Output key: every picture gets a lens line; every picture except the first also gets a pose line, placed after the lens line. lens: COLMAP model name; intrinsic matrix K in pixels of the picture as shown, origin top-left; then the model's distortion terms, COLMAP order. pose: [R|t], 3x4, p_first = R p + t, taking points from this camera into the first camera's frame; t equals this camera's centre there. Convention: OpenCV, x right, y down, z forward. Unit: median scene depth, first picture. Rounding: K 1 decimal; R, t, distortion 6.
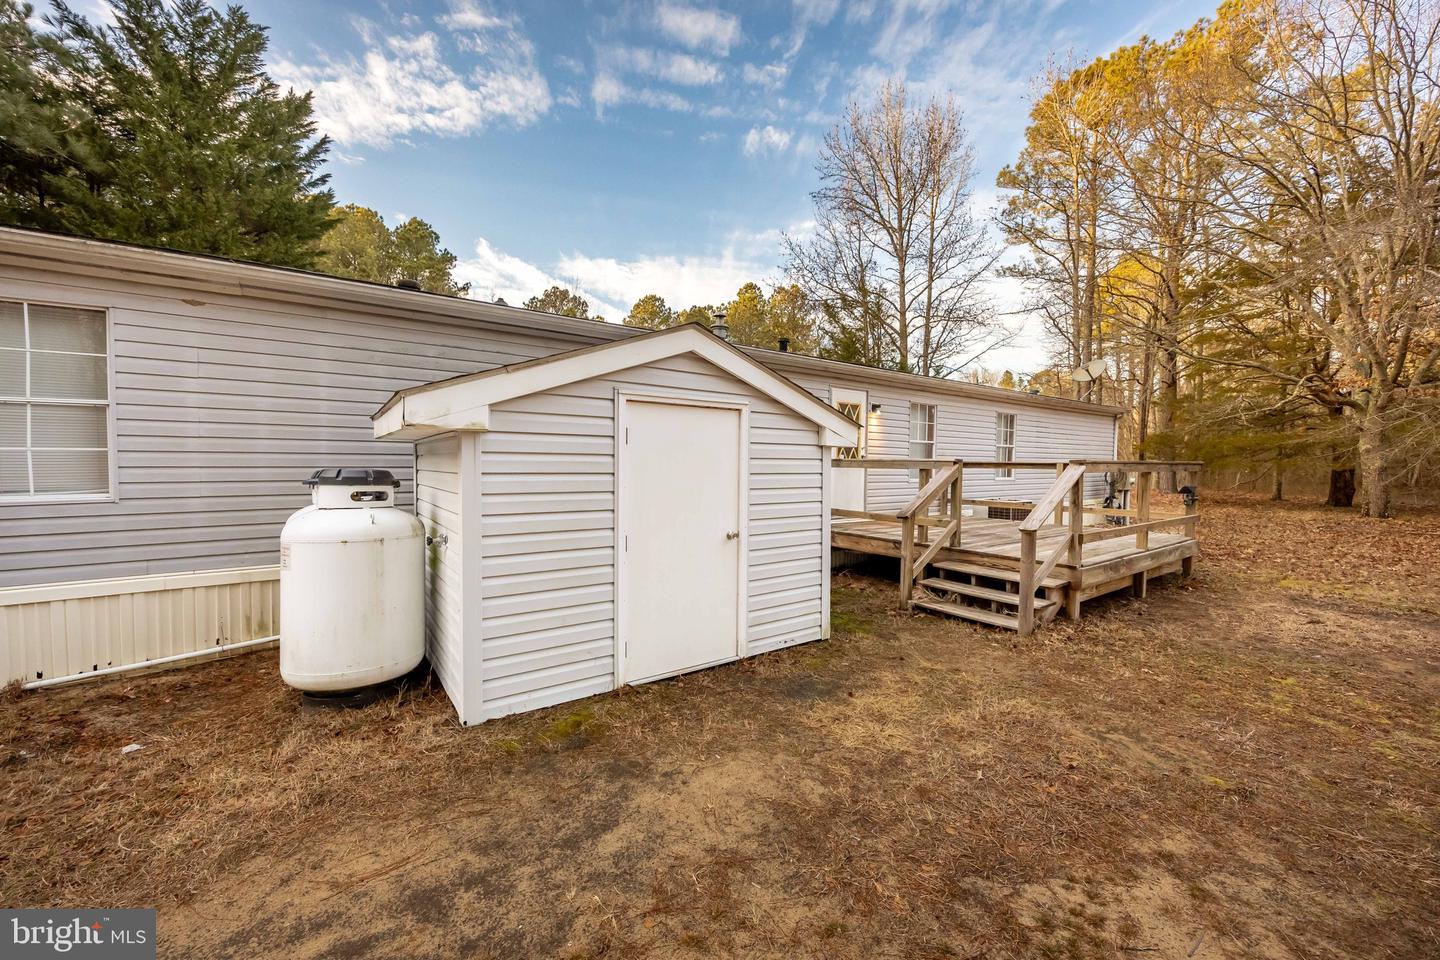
lens RADIAL K [[550.5, 0, 720.0], [0, 550.5, 480.0], [0, 0, 1]] dist [-0.000197, -0.000040]
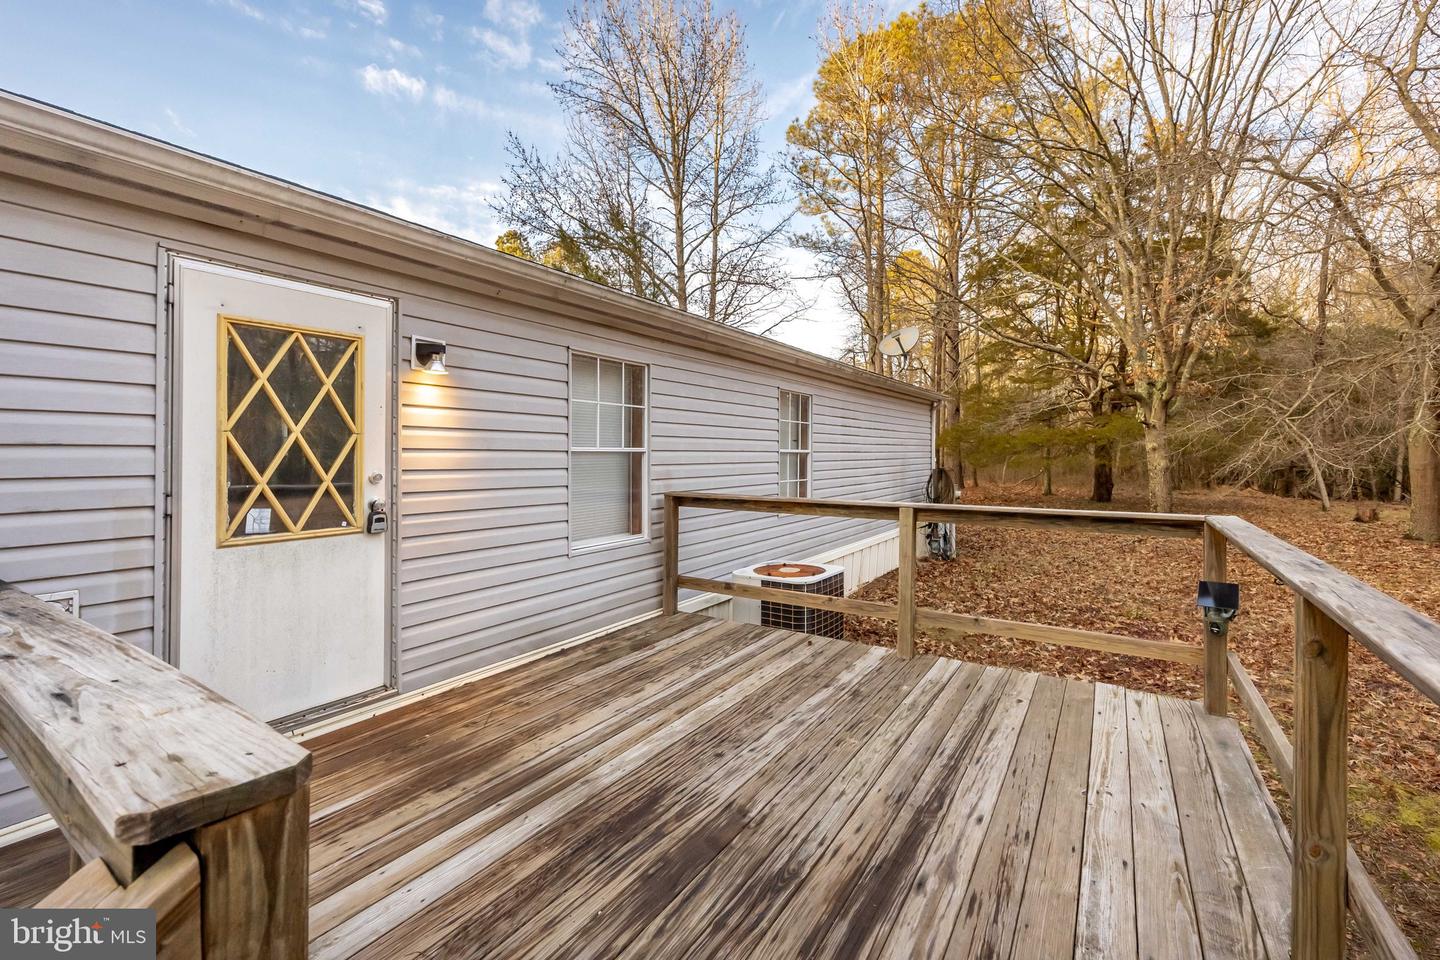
lens RADIAL K [[592.9, 0, 769.5], [0, 592.9, 449.3], [0, 0, 1]] dist [-0.001623, -0.000056]
pose [[0.913659, -0.006856, 0.406423, 0.107777], [0.021029, 0.999316, -0.030417, -0.019726], [-0.405937, 0.036337, 0.913178, 0.199044]]
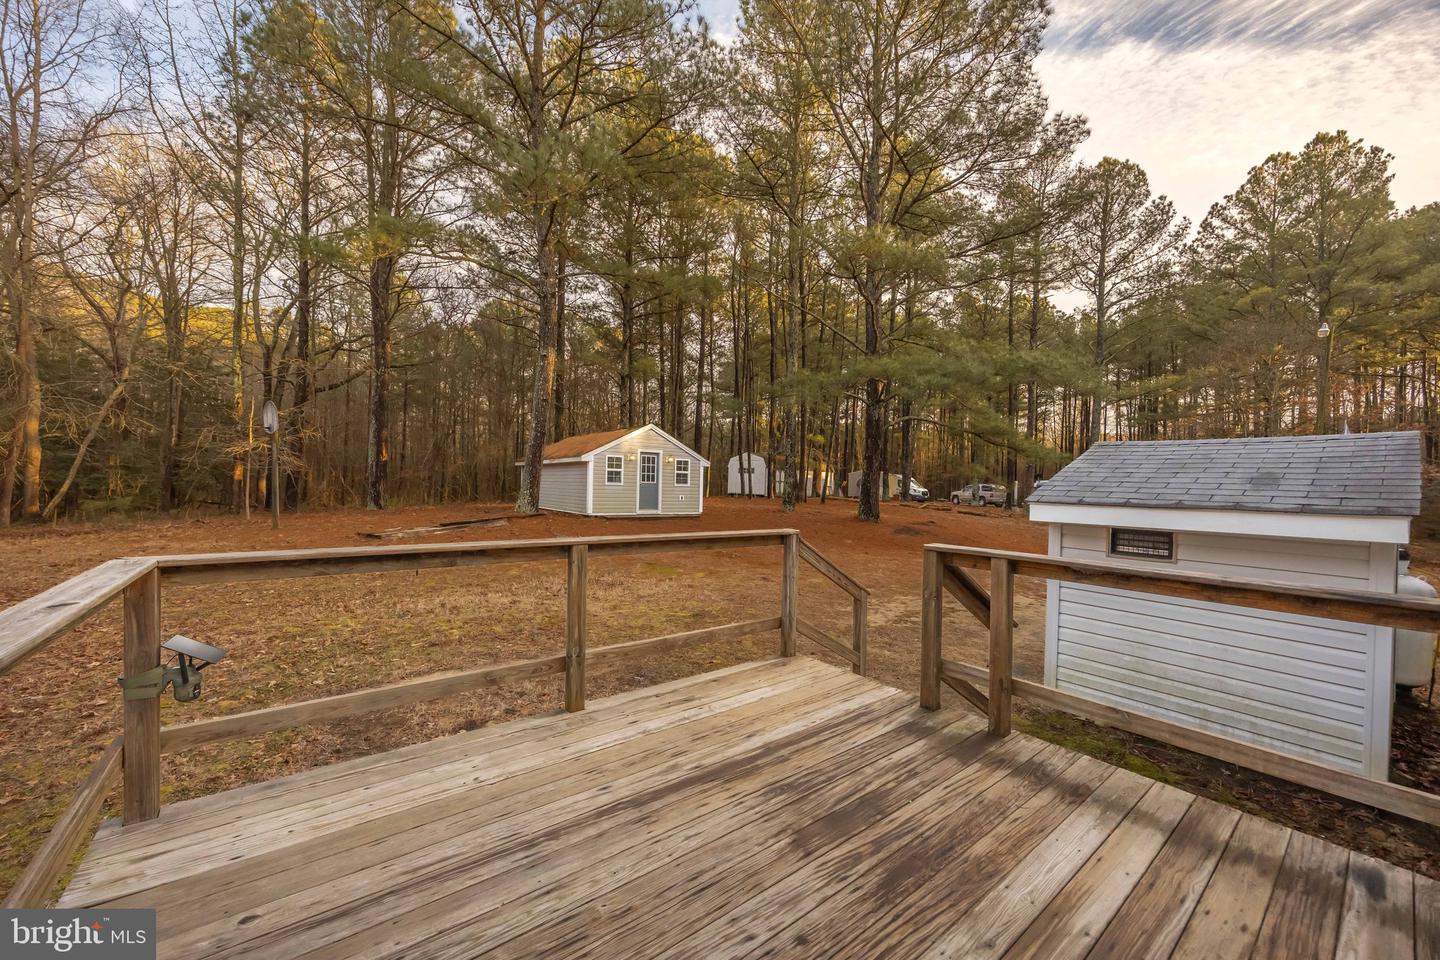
lens RADIAL K [[550.5, 0, 720.0], [0, 550.5, 480.0], [0, 0, 1]] dist [-0.000197, -0.000040]
pose [[-0.998417, -0.035436, -0.043684, 0.151705], [-0.036498, 0.999051, 0.023762, -0.024648], [0.042801, 0.025318, -0.998763, 0.348178]]
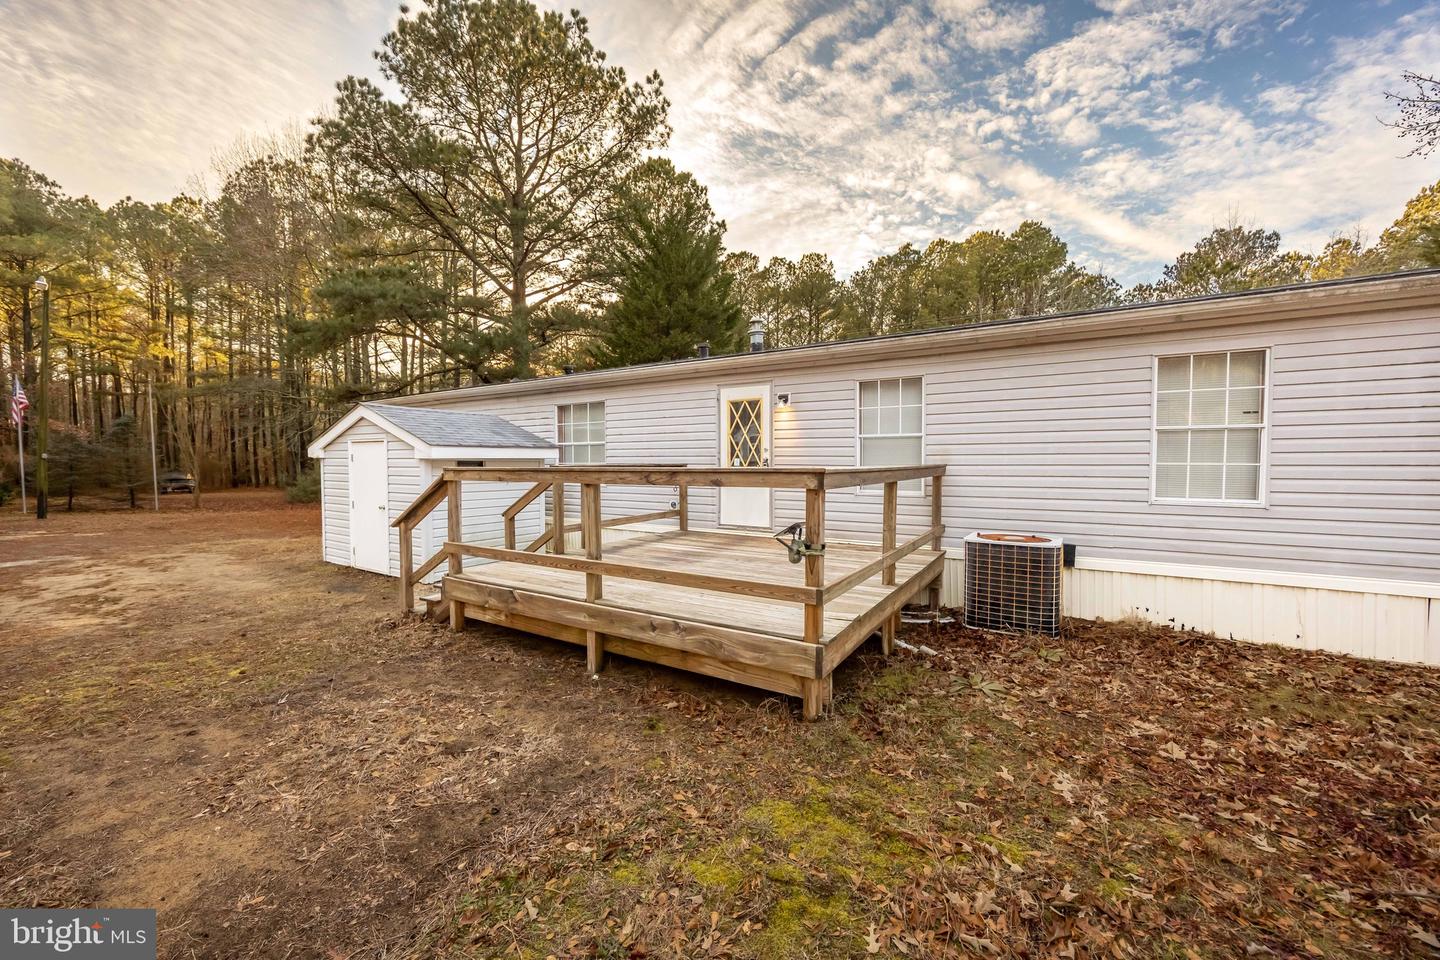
lens RADIAL K [[550.5, 0, 720.0], [0, 550.5, 480.0], [0, 0, 1]] dist [-0.000197, -0.000040]
pose [[0.383975, 0.020292, -0.923120, 0.330917], [-0.022138, 0.999673, 0.012766, -0.007110], [0.923078, 0.015534, 0.384299, 0.202763]]
